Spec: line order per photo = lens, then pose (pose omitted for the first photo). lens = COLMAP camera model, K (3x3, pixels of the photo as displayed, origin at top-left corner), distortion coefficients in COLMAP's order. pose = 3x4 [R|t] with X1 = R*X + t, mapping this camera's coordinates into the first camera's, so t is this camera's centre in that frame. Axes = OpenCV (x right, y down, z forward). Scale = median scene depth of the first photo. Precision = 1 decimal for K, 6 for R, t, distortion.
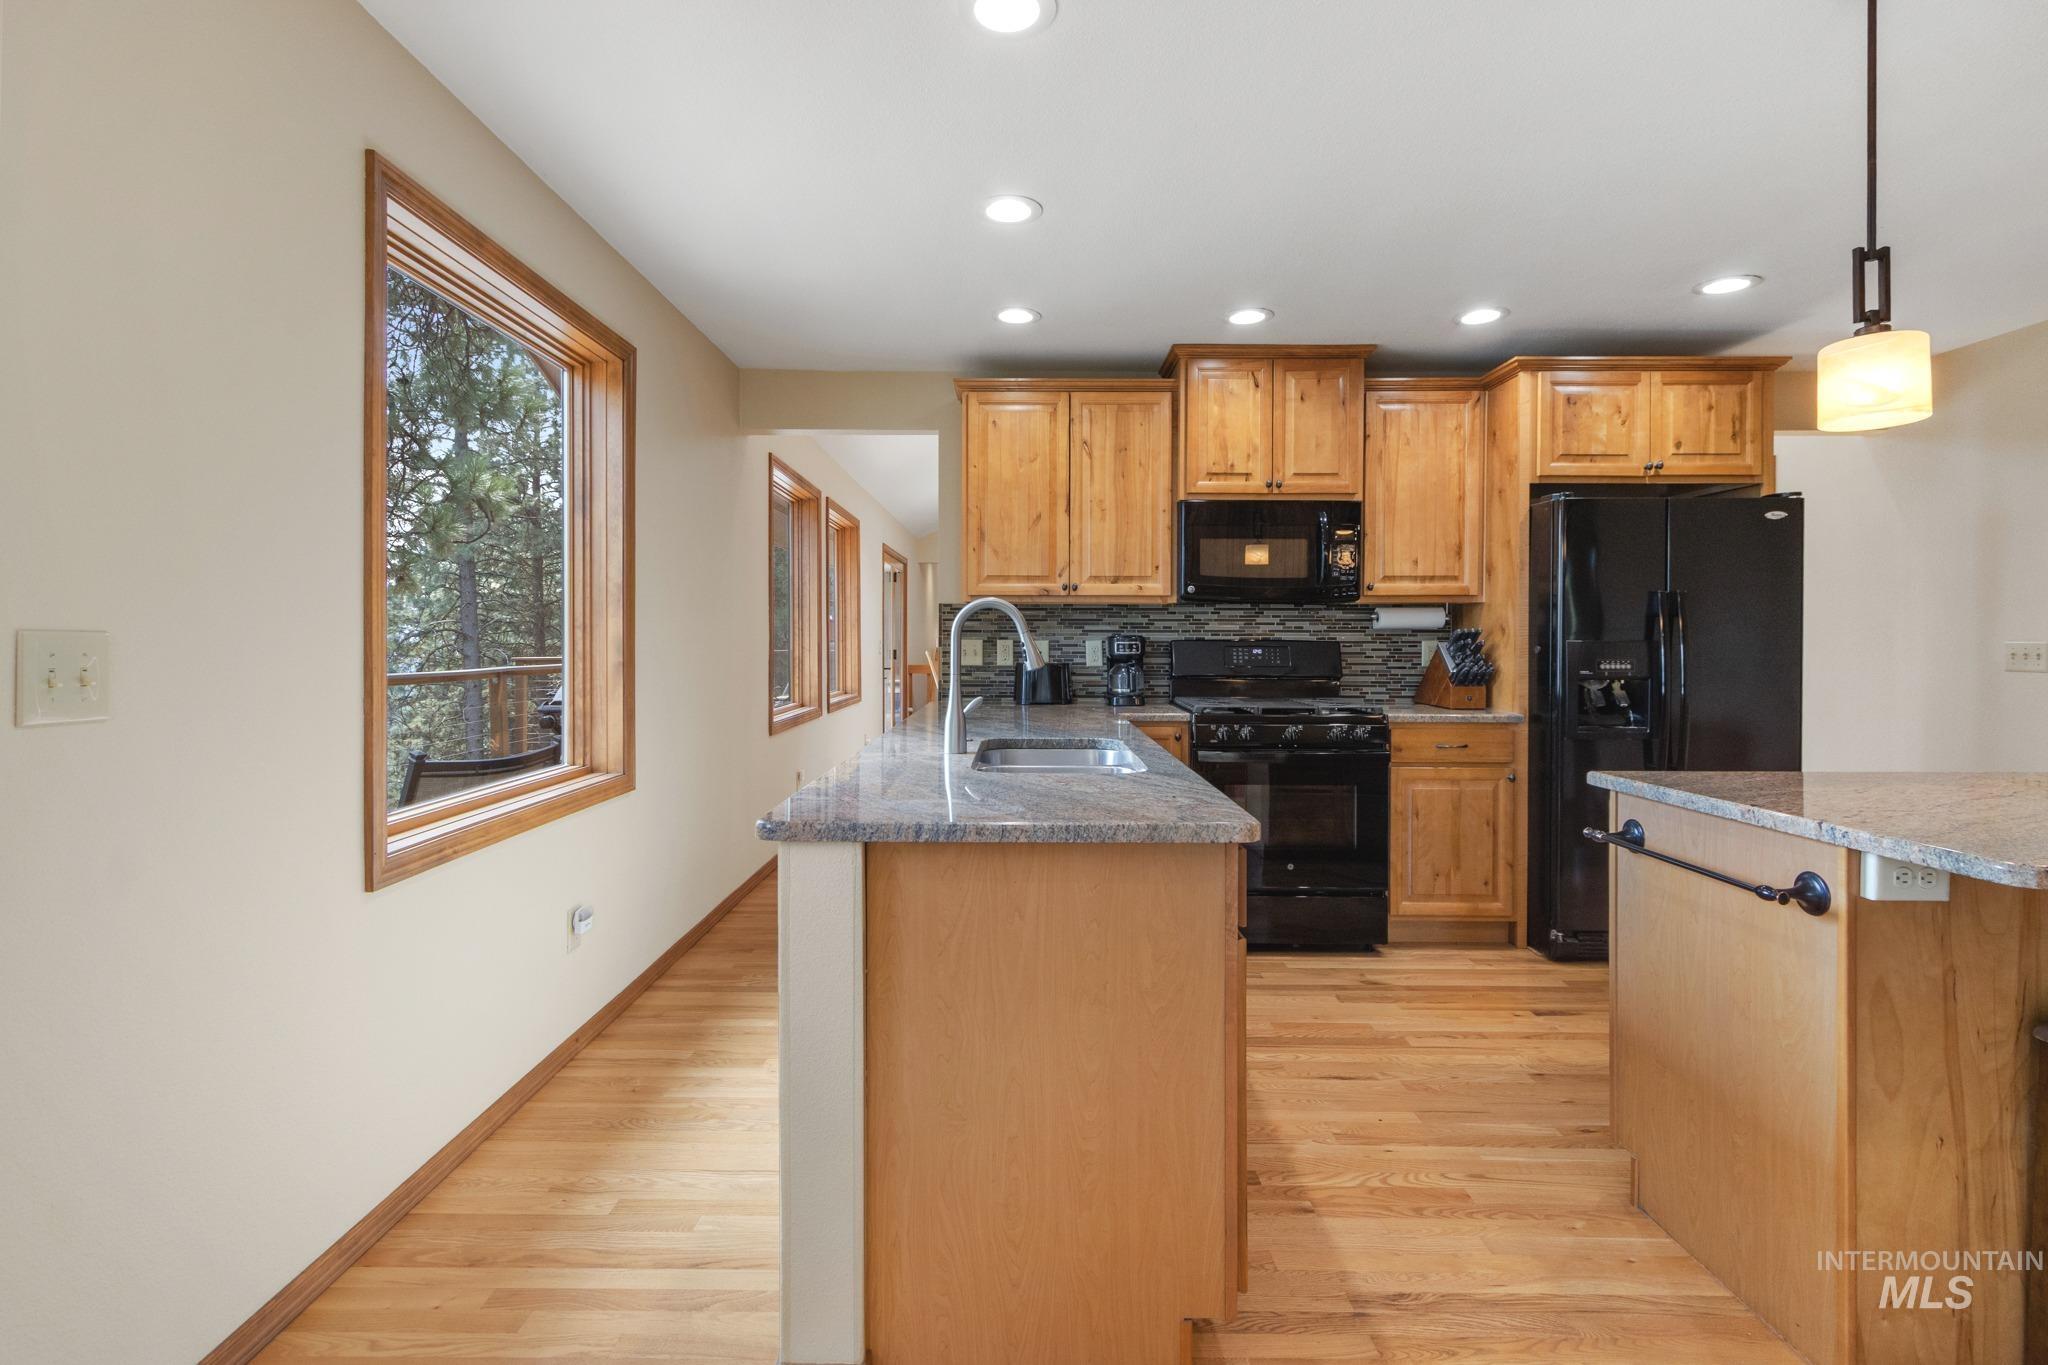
lens RADIAL K [[954.2, 0, 1026.0], [0, 954.2, 666.1], [0, 0, 1]] dist [-0.001785, 0.000104]
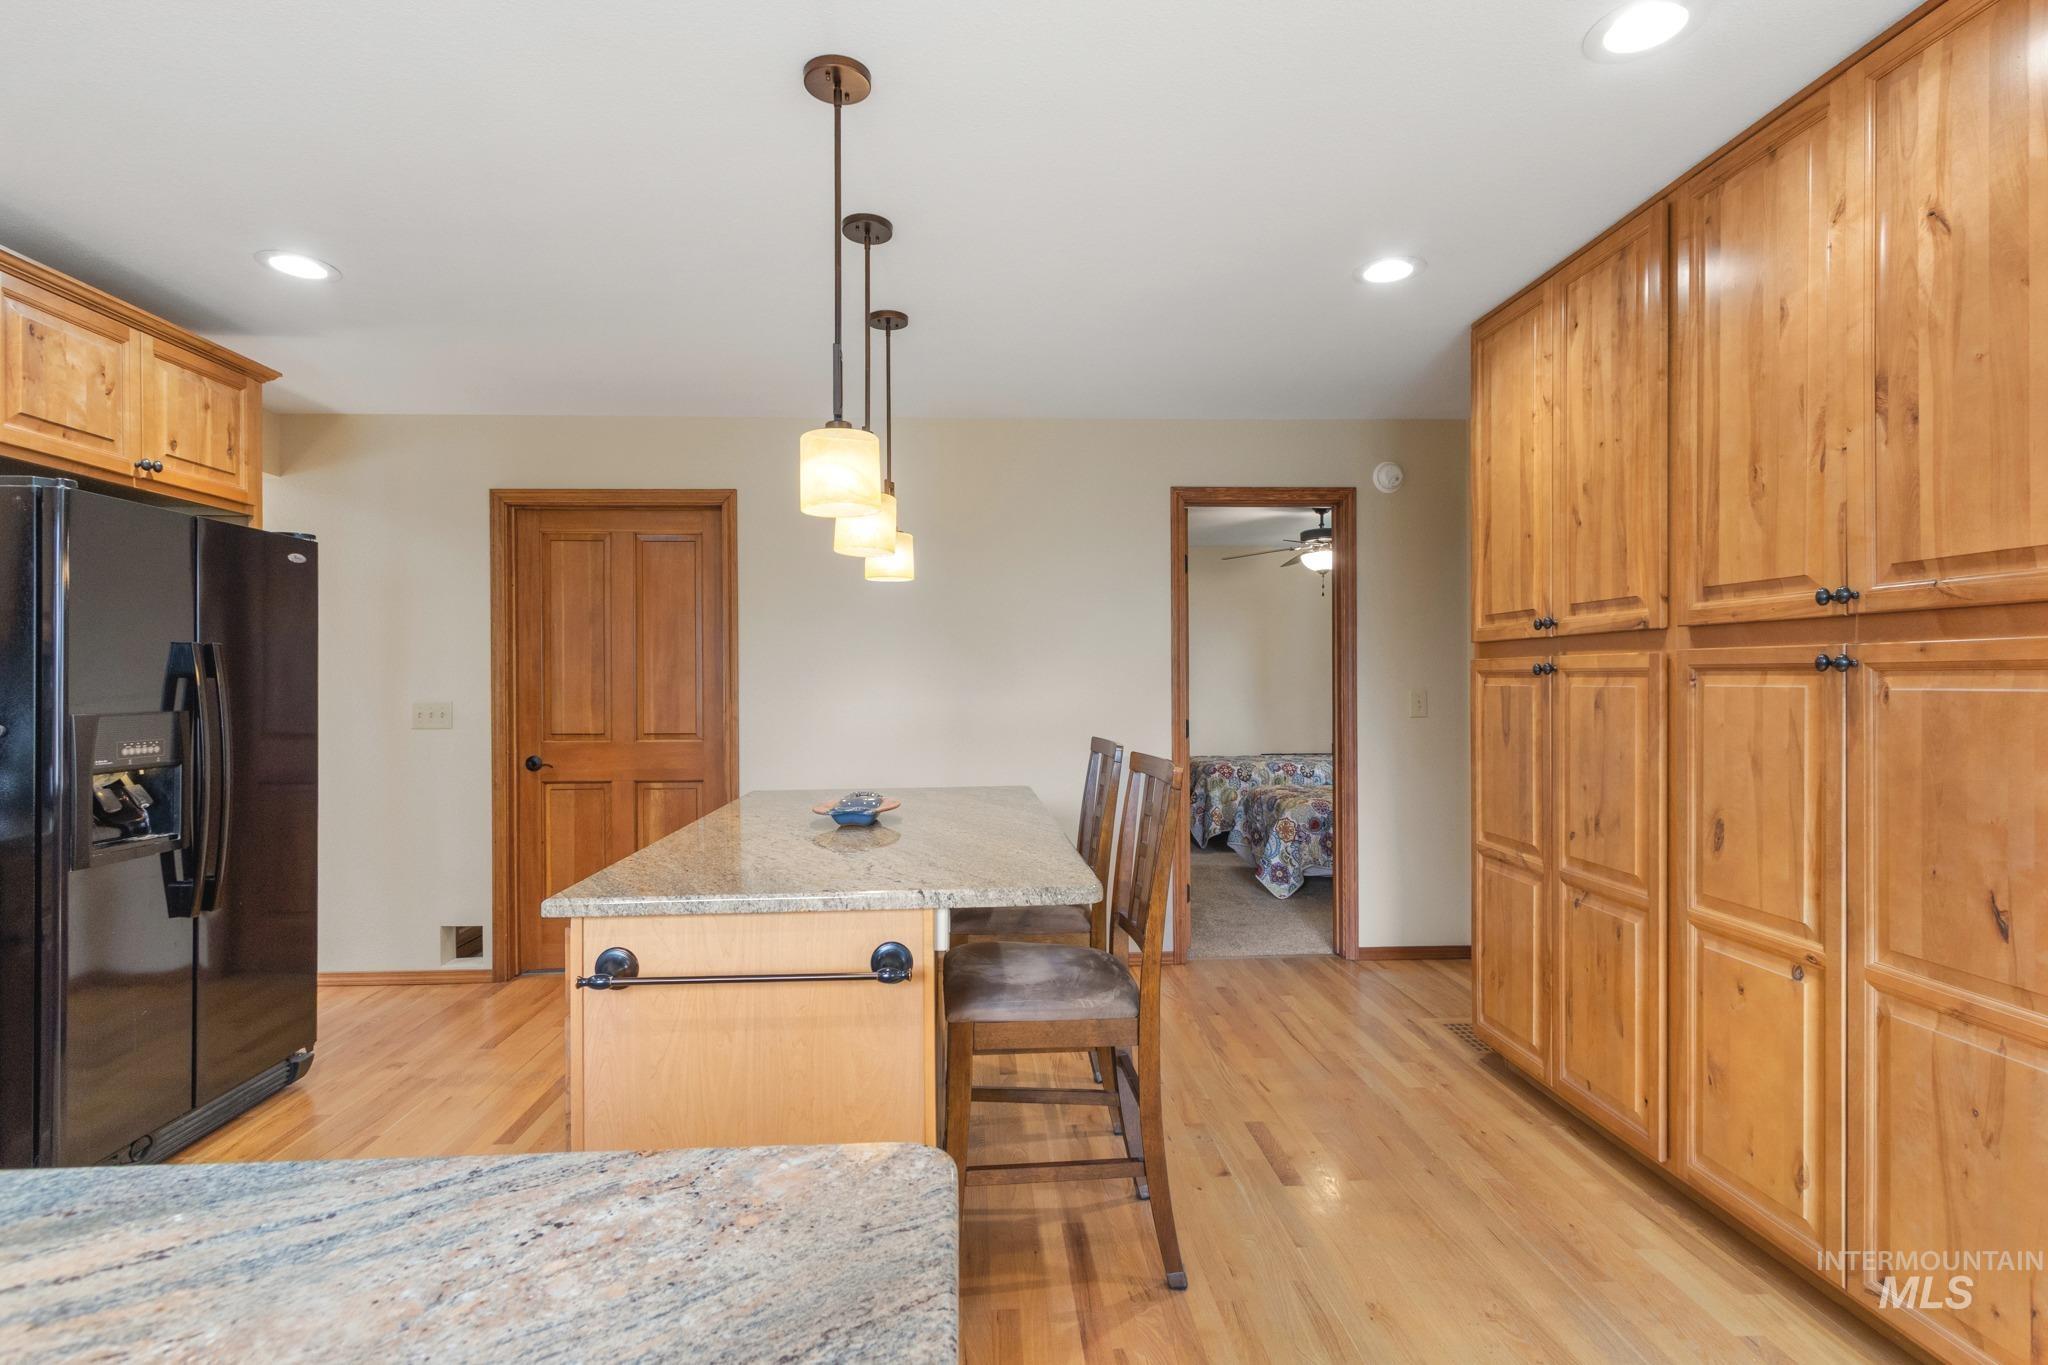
lens RADIAL K [[967.1, 0, 1024.0], [0, 967.1, 682.5], [0, 0, 1]] dist [-0.000497, -0.000030]
pose [[-0.053472, 0.000715, 0.998569, -0.098542], [0.034257, 0.999412, 0.001119, -0.026010], [-0.997982, 0.034267, -0.053465, 0.390433]]
